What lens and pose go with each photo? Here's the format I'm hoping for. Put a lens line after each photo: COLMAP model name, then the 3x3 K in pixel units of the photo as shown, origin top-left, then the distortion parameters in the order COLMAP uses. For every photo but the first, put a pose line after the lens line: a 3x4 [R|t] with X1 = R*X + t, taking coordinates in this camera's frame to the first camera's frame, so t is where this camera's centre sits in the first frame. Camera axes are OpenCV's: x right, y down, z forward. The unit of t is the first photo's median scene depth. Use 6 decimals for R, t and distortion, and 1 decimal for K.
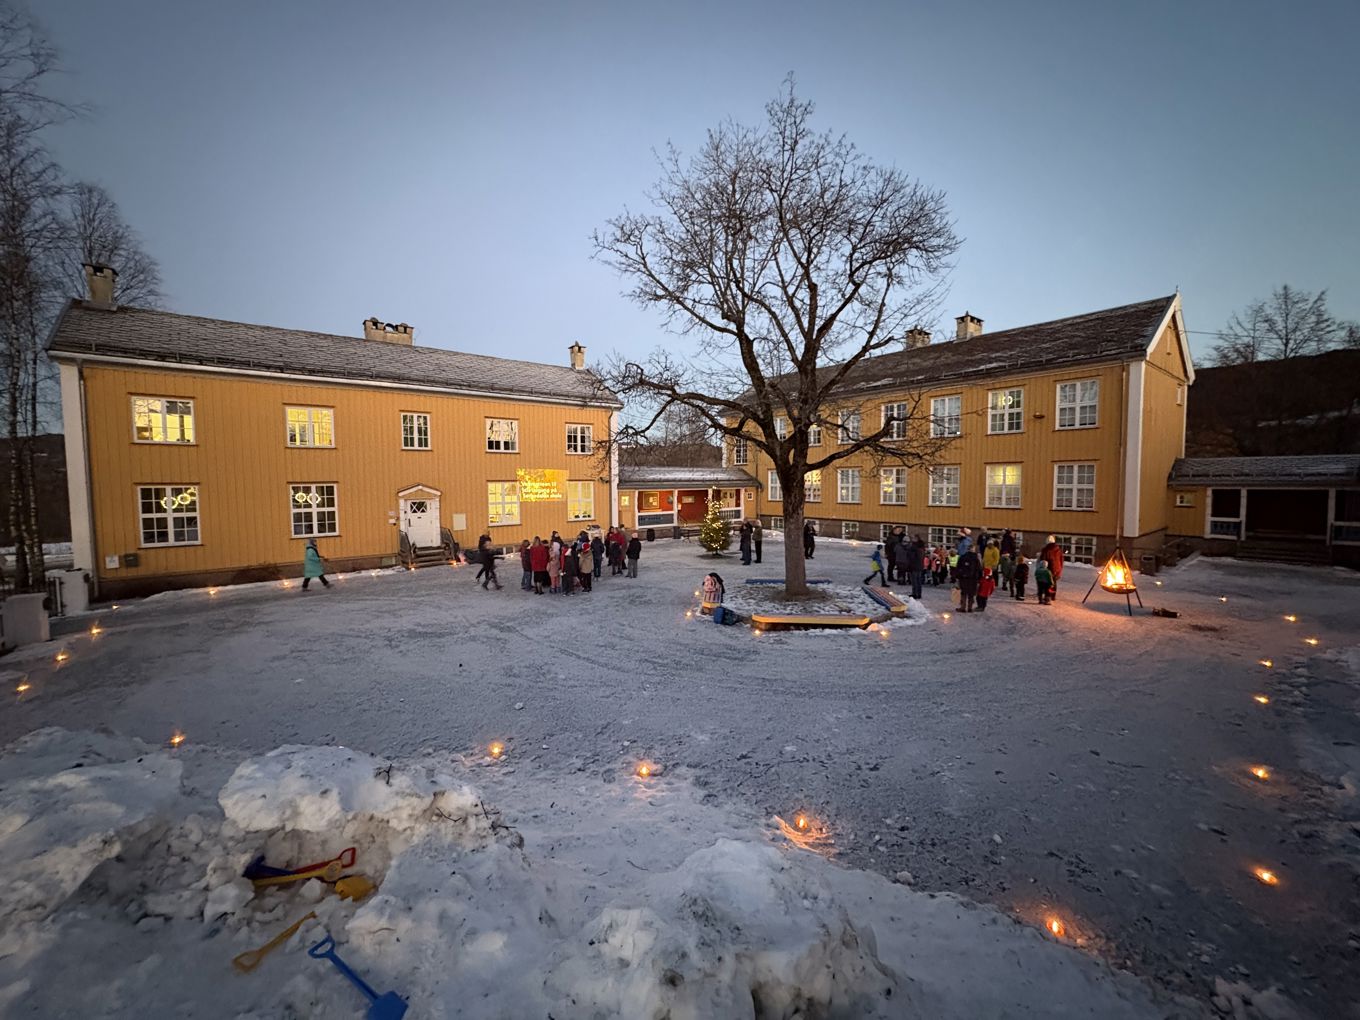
lens RADIAL K [[542.6, 0, 677.8], [0, 542.6, 510.9], [0, 0, 1]] dist [-0.001446, 0.001070]
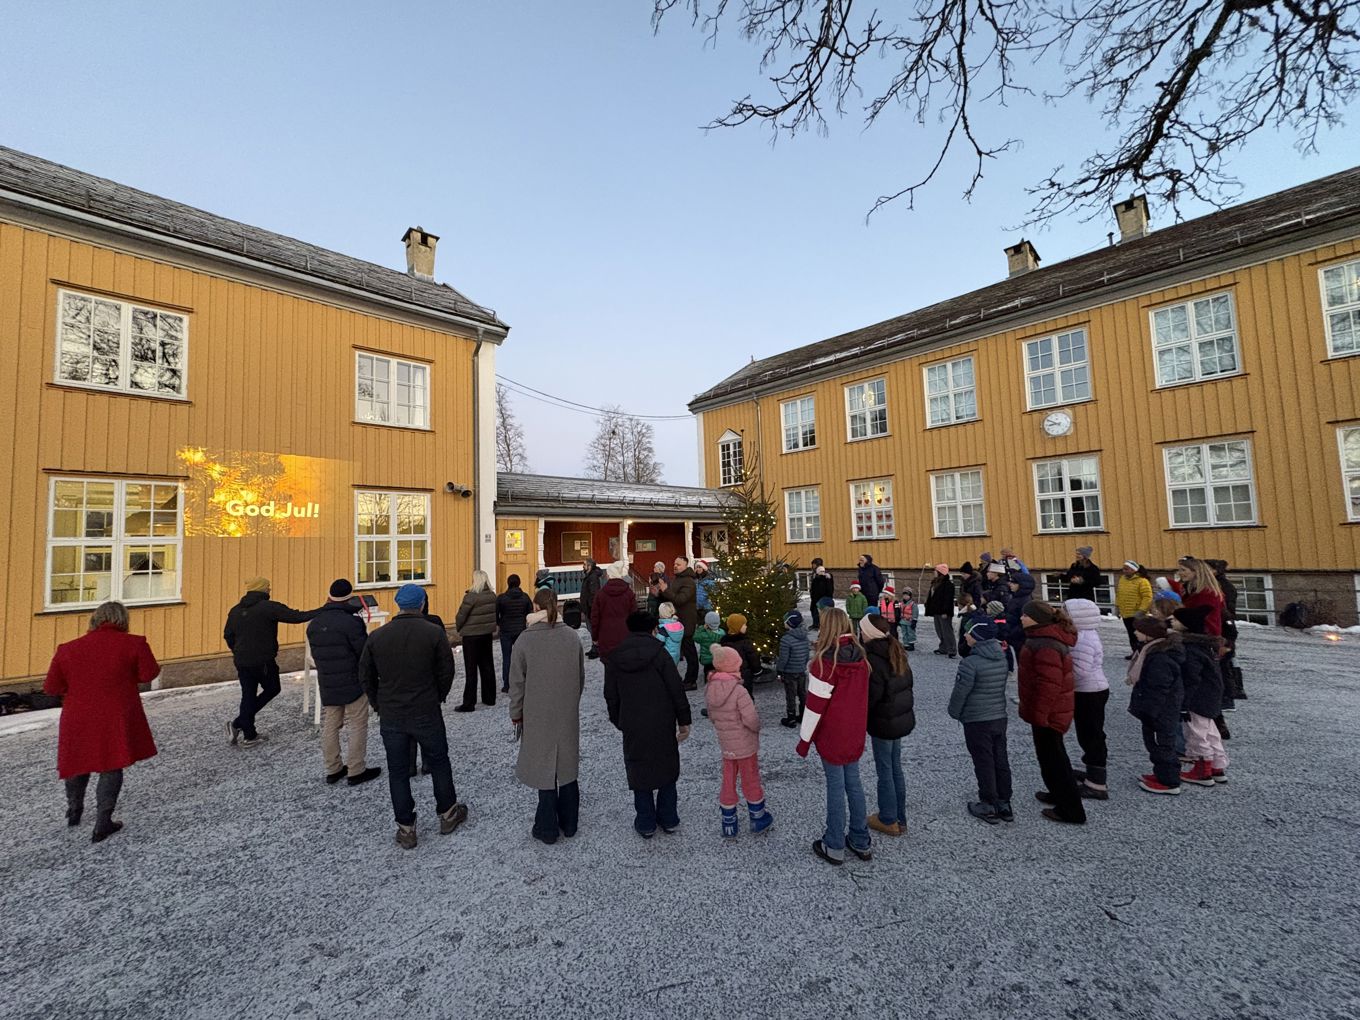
lens RADIAL K [[542.6, 0, 683.1], [0, 542.6, 513.3], [0, 0, 1]] dist [-0.001446, 0.001070]
pose [[0.993218, -0.016739, 0.115060, -0.010750], [0.030022, 0.992946, -0.114707, 0.019063], [-0.112328, 0.117383, 0.986714, 0.678961]]
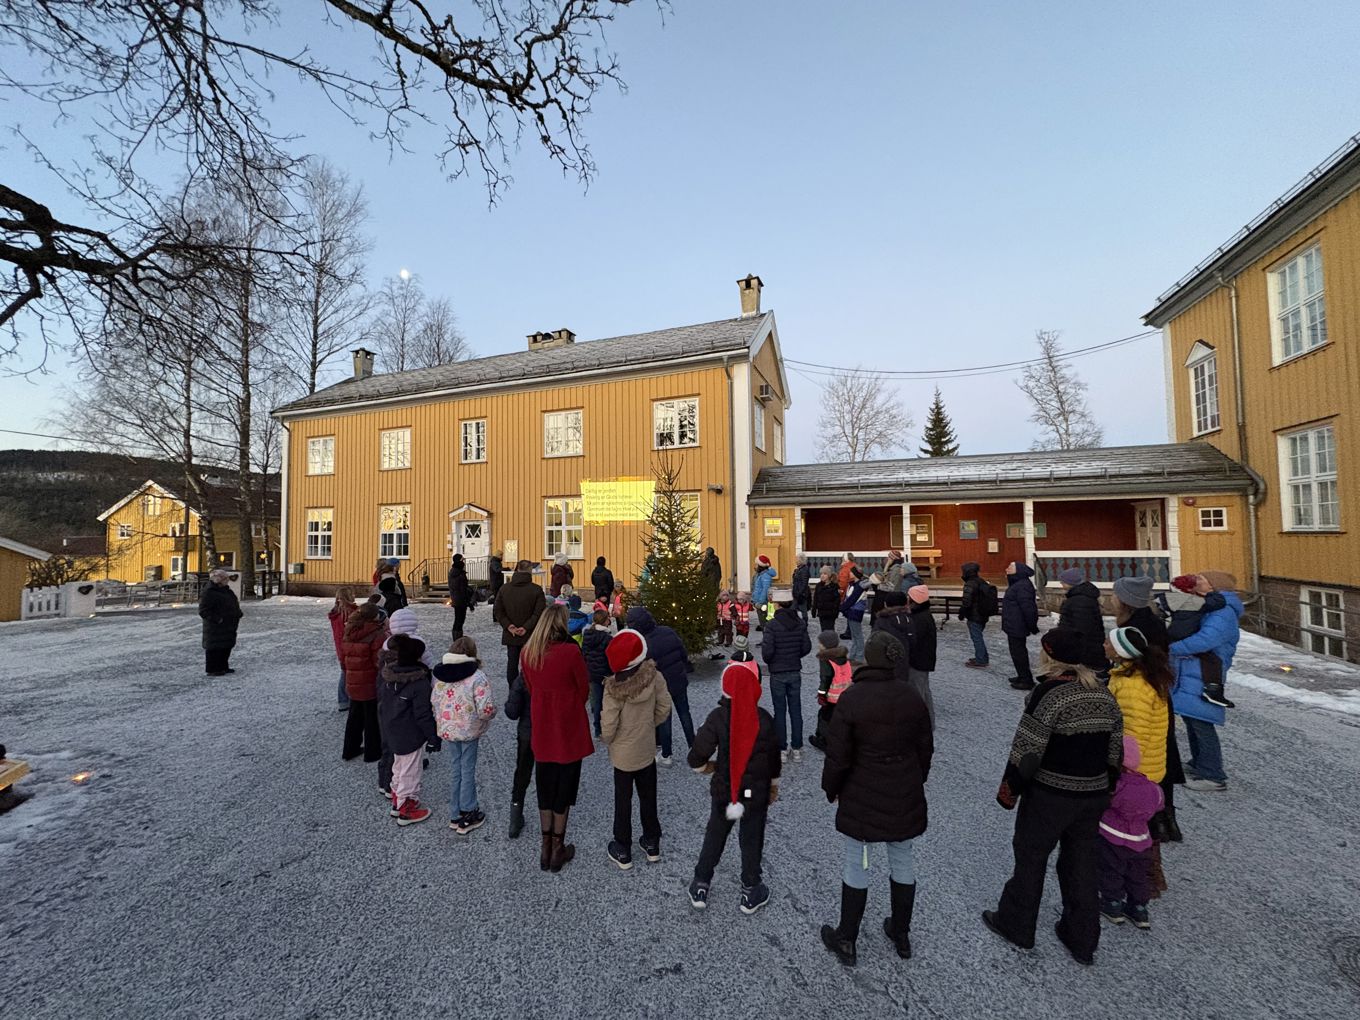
lens RADIAL K [[542.6, 0, 679.8], [0, 542.6, 507.3], [0, 0, 1]] dist [-0.001446, 0.001070]
pose [[0.507047, -0.034484, -0.861228, 0.398486], [-0.034347, 0.997597, -0.060166, -0.003766], [0.861233, 0.060088, 0.504645, 0.837856]]
